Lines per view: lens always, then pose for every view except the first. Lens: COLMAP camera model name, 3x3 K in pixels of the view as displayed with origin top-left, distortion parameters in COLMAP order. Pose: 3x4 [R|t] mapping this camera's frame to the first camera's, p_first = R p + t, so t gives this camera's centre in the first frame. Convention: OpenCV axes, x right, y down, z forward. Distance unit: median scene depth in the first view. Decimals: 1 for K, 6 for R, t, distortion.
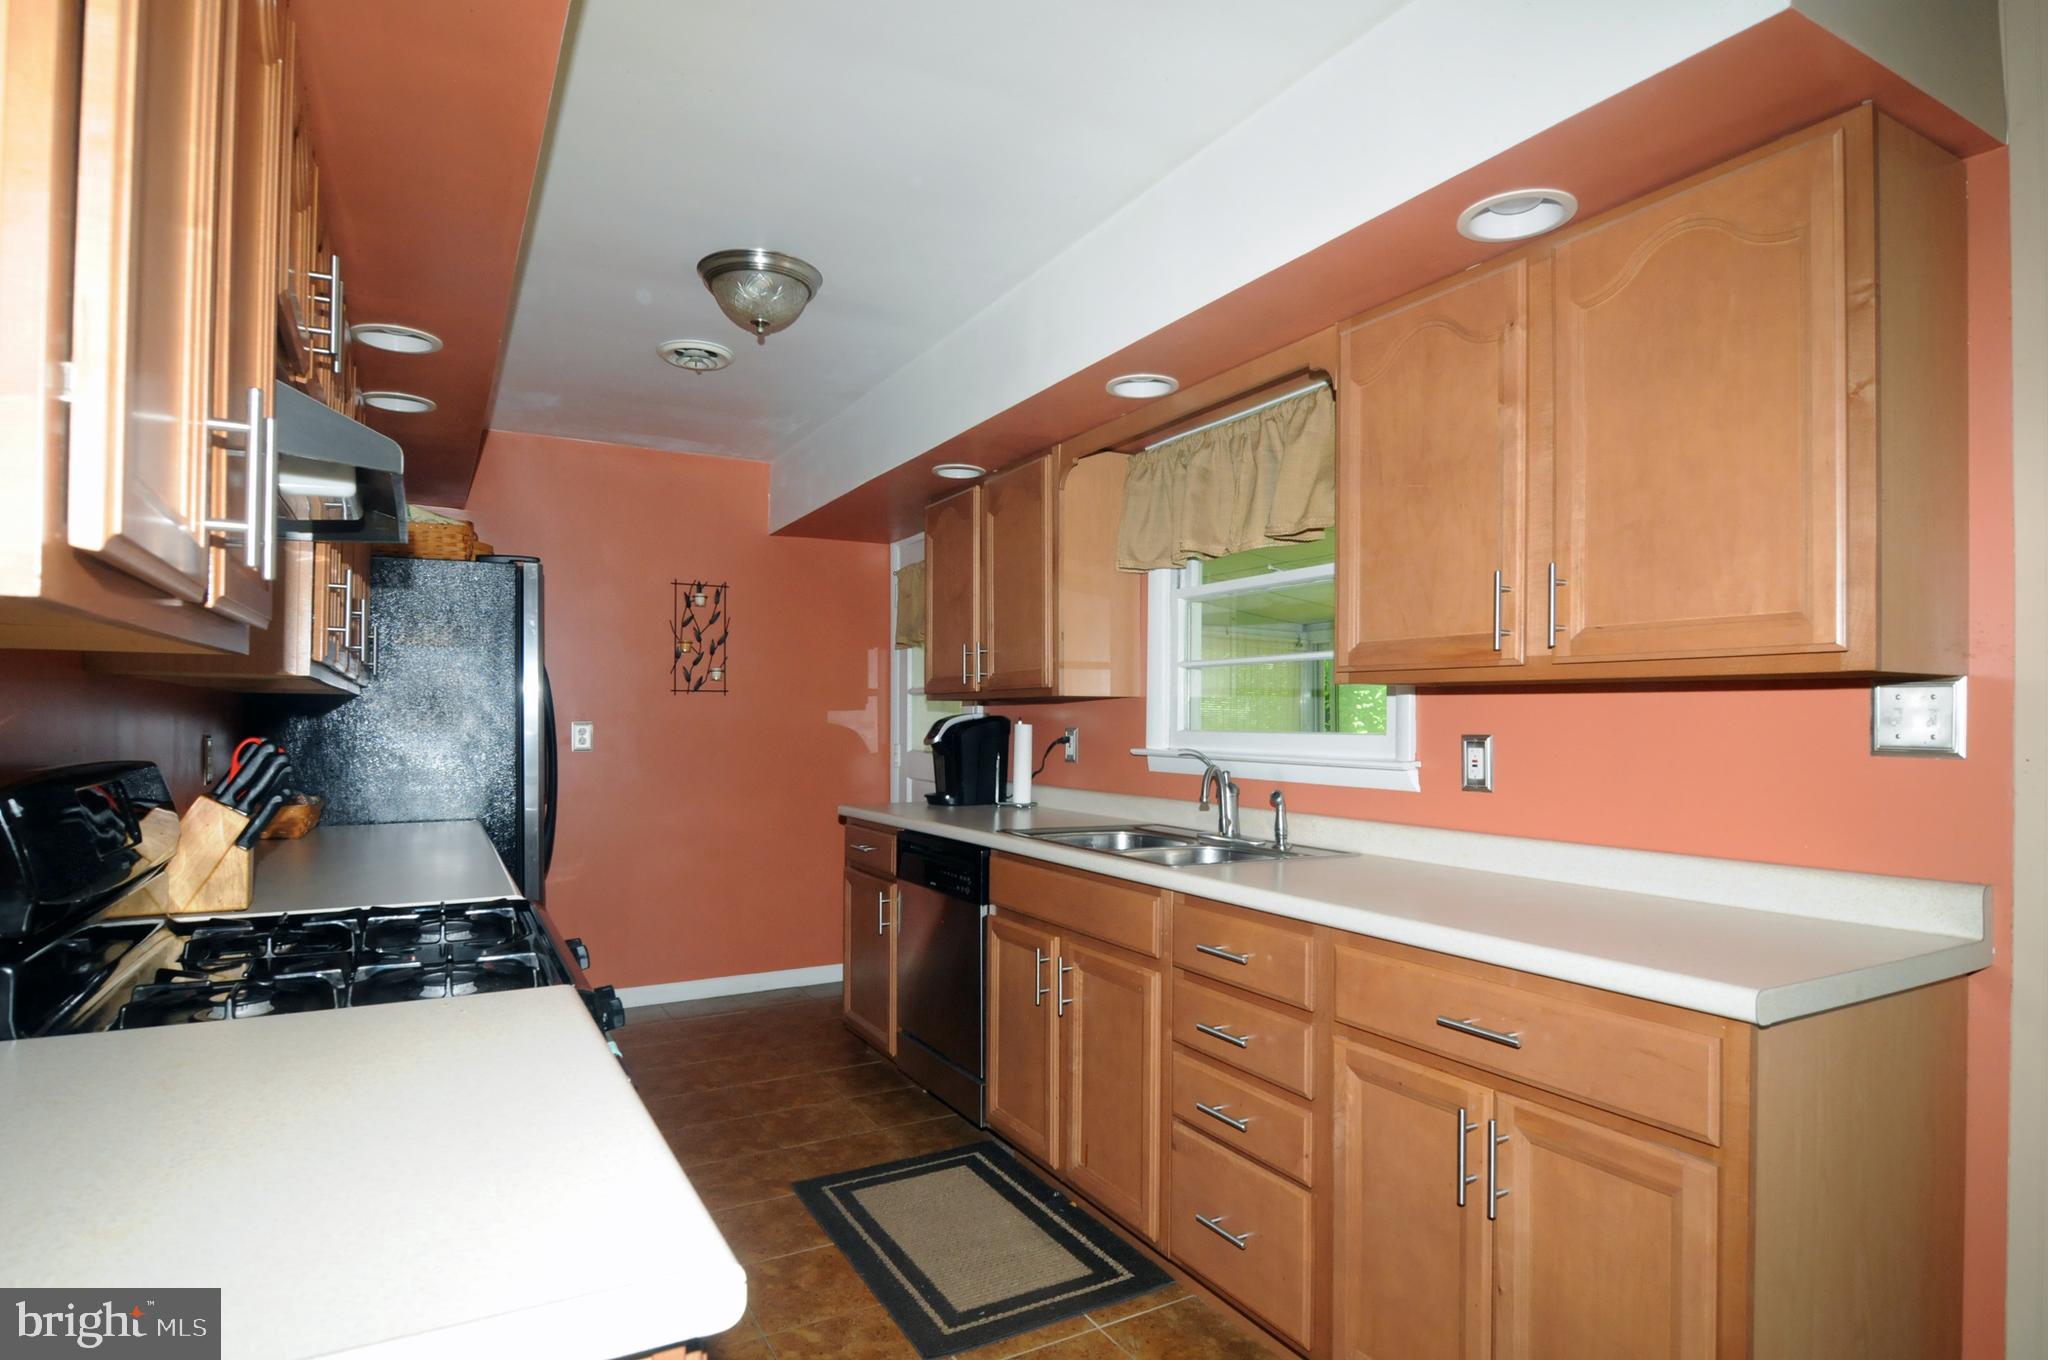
lens RADIAL K [[1098.2, 0, 1023.5], [0, 1098.2, 692.3], [0, 0, 1]] dist [0.001204, -0.000019]
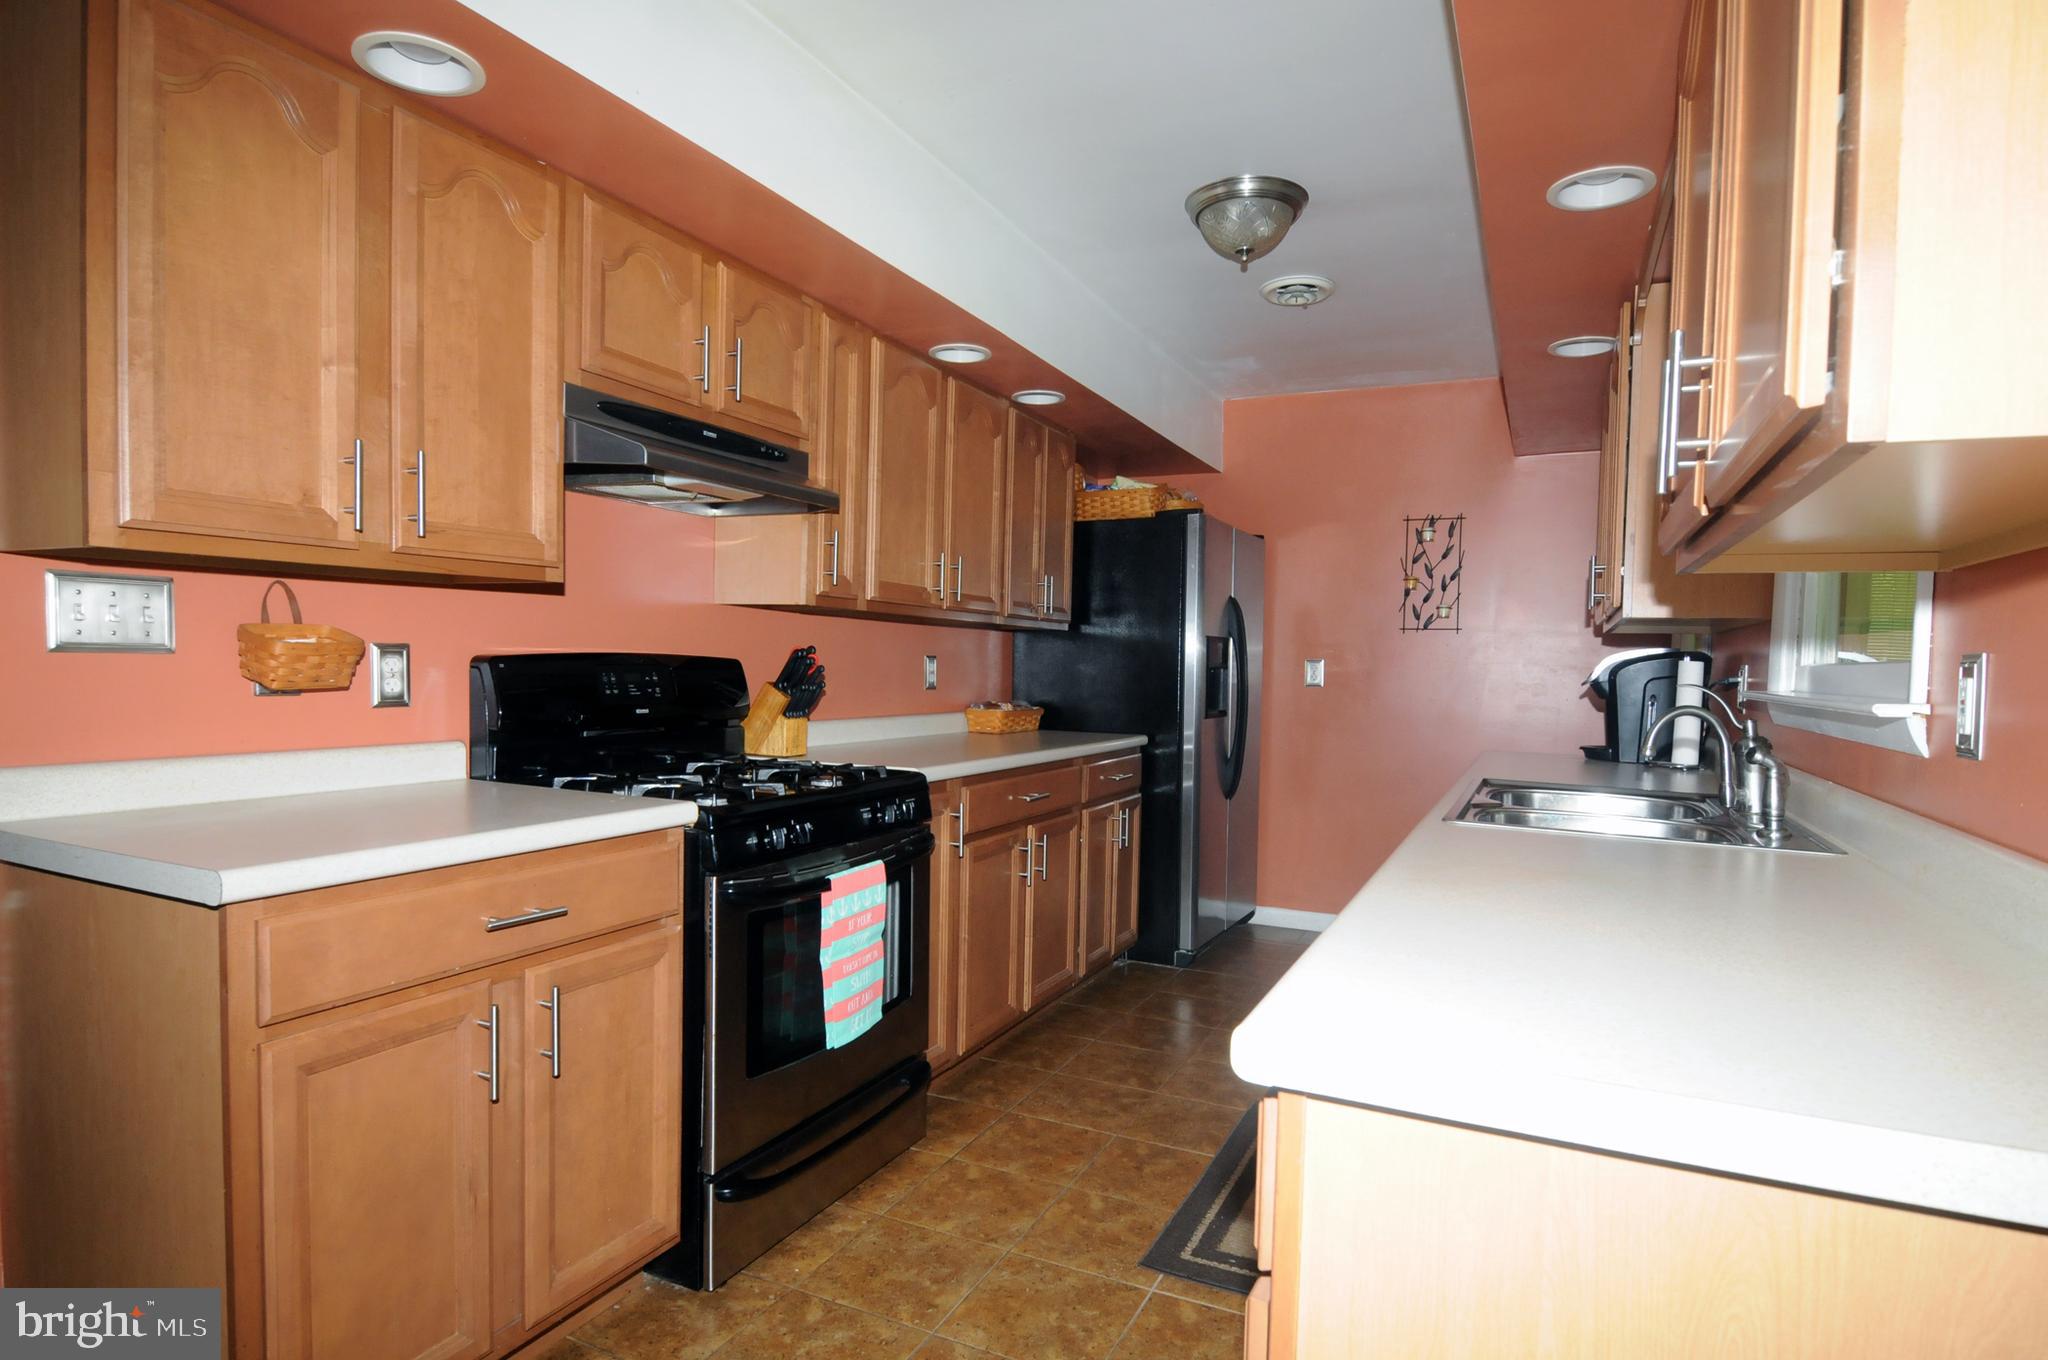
lens RADIAL K [[1098.2, 0, 1023.1], [0, 1098.2, 687.2], [0, 0, 1]] dist [0.001204, -0.000019]
pose [[0.580484, 0.028469, -0.813774, 0.288752], [-0.003048, 0.999458, 0.032791, 0.019472], [0.814266, -0.016554, 0.580256, 0.147341]]
